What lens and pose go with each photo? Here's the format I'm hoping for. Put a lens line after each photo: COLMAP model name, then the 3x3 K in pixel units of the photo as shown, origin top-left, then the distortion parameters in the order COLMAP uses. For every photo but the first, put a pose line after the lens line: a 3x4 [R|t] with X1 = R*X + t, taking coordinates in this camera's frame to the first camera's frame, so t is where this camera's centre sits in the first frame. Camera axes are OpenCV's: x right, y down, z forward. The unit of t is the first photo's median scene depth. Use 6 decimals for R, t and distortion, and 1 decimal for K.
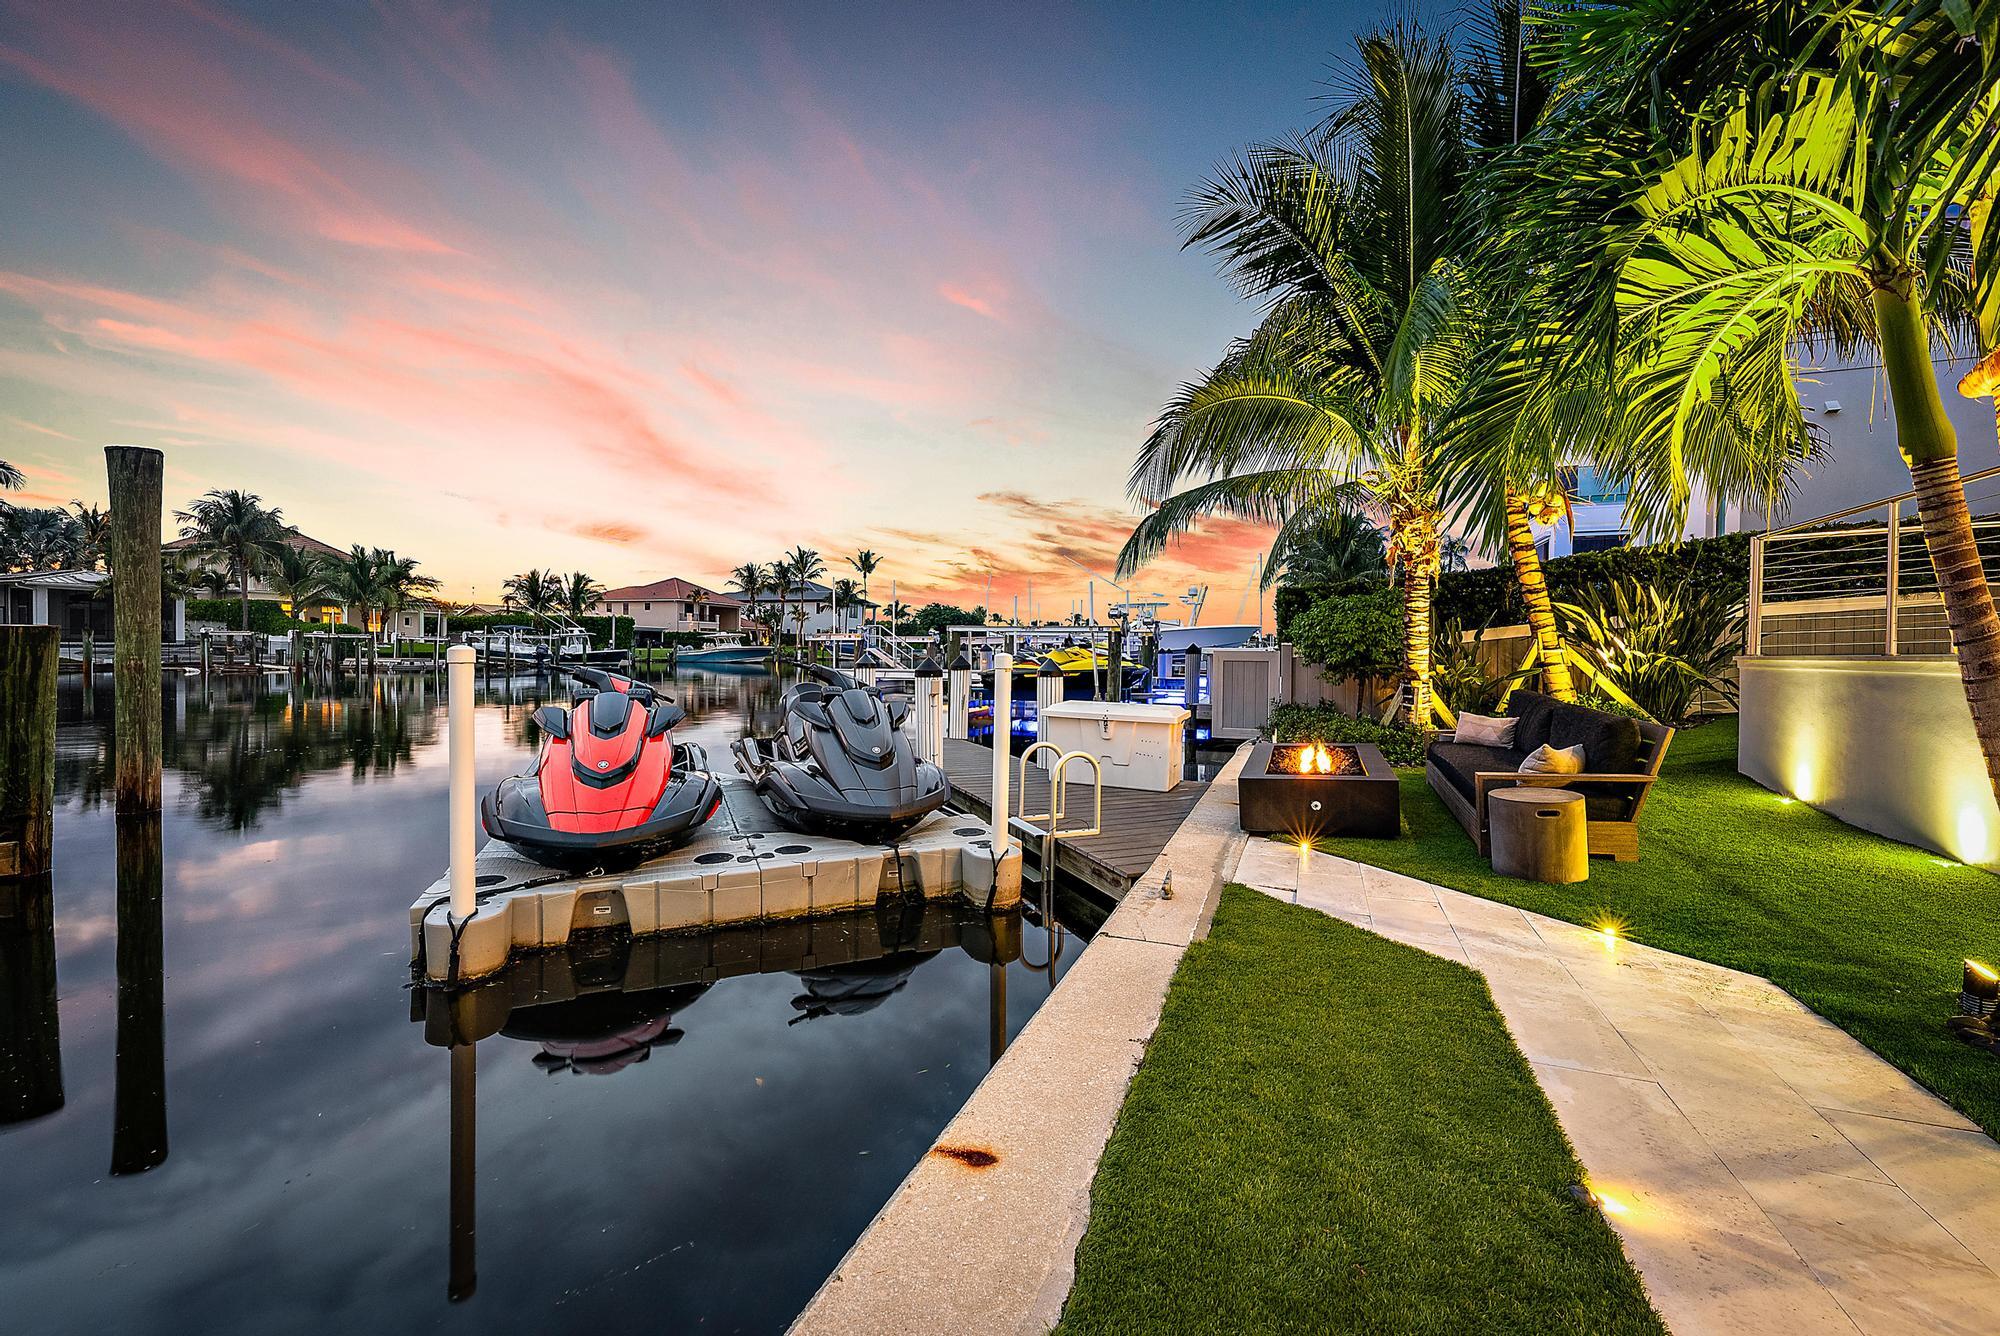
lens RADIAL K [[783.6, 0, 1000.0], [0, 783.6, 668.0], [0, 0, 1]] dist [0.000305, -0.000047]
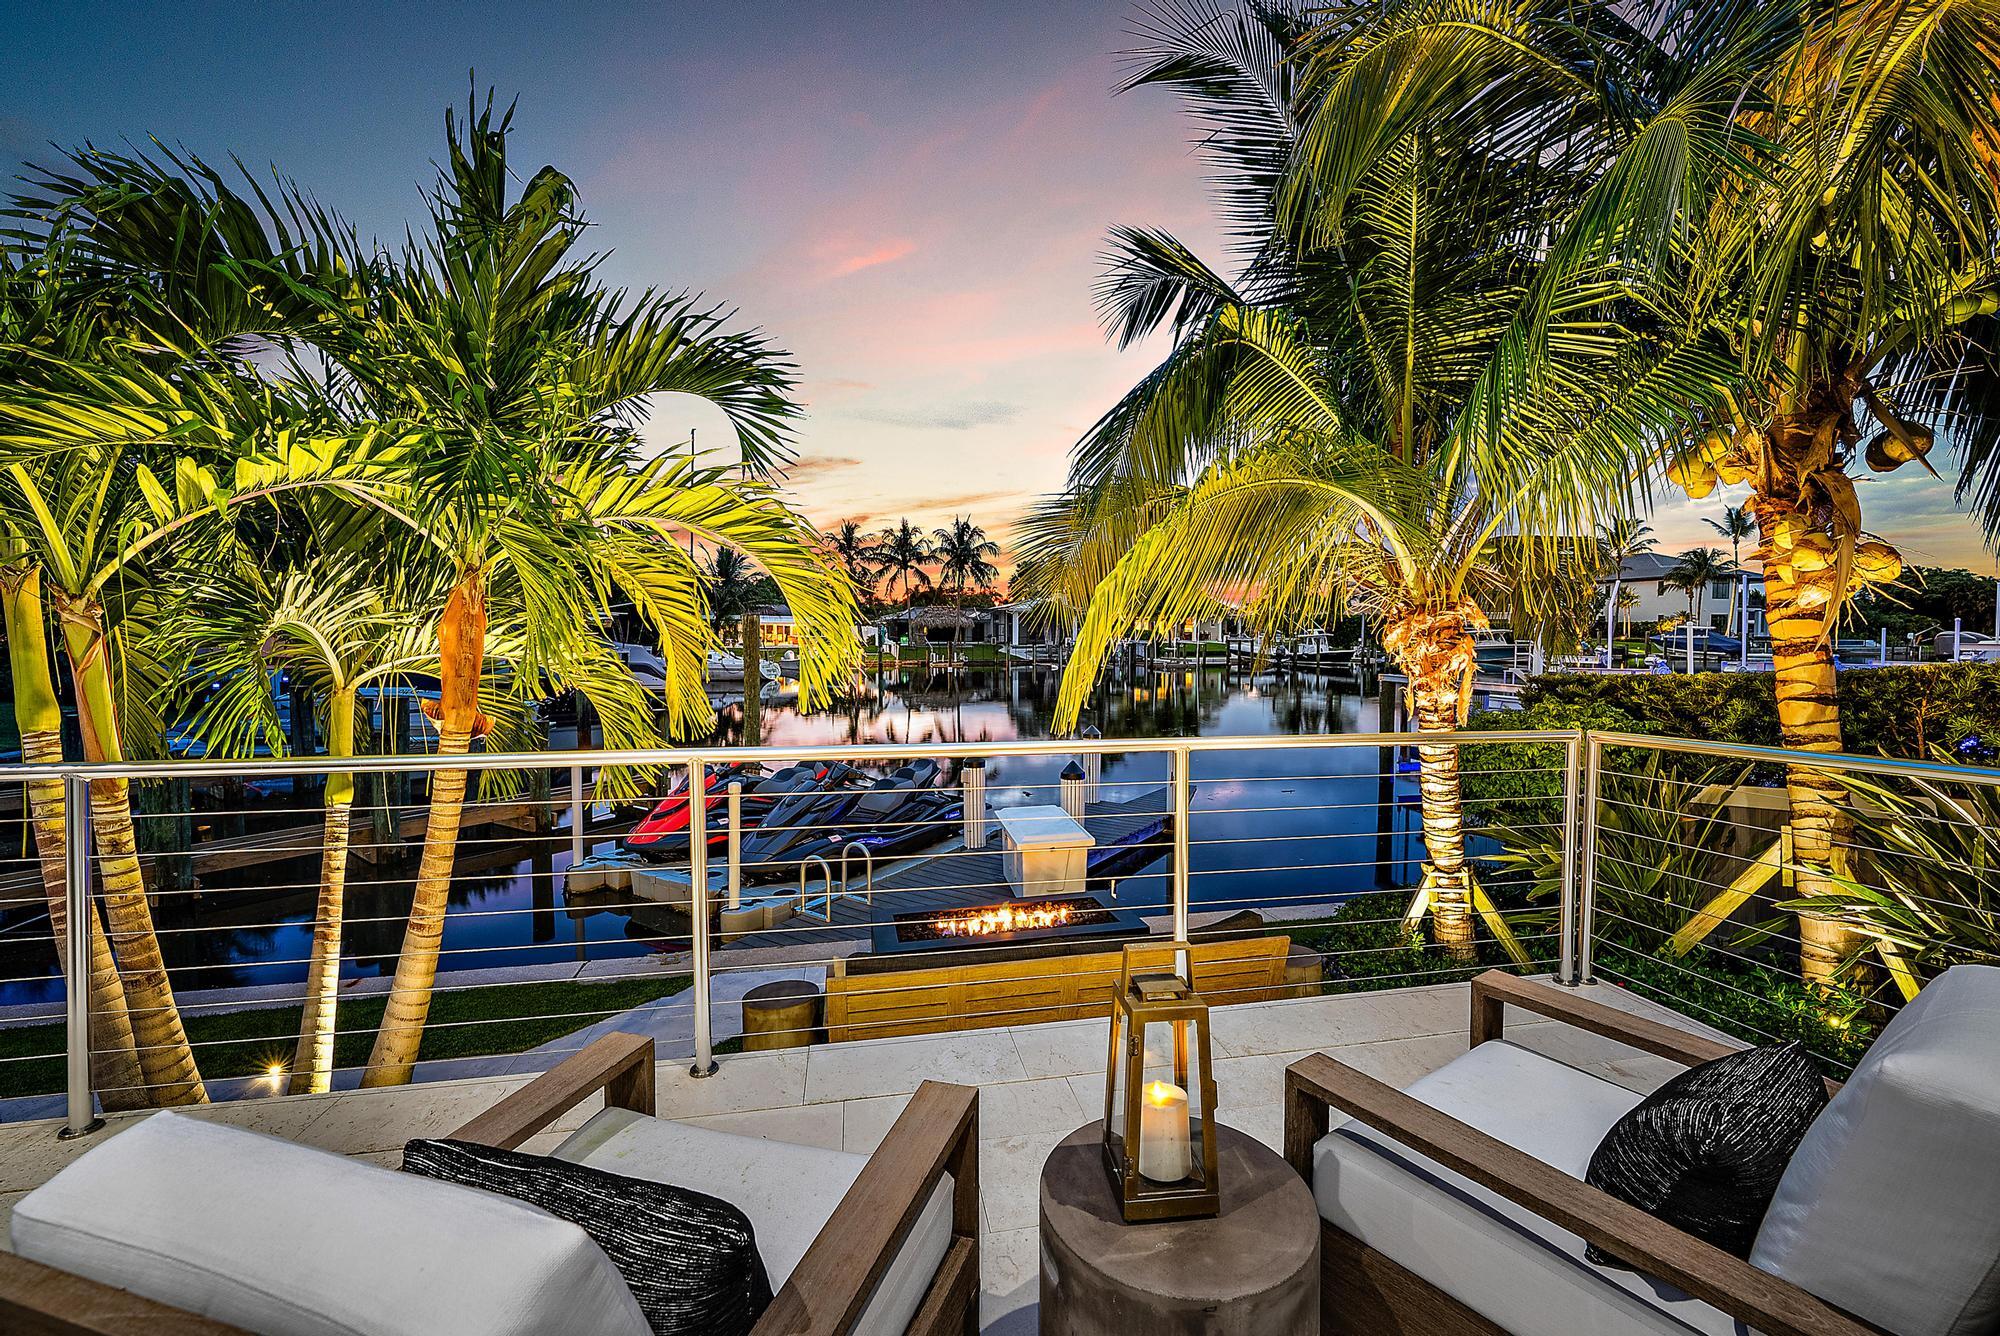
lens RADIAL K [[783.6, 0, 1000.0], [0, 783.6, 668.0], [0, 0, 1]] dist [0.000305, -0.000047]
pose [[0.558723, 0.025174, -0.828972, 0.138241], [-0.009145, 0.999665, 0.024194, -0.025719], [0.829304, -0.005937, 0.558766, 0.054073]]
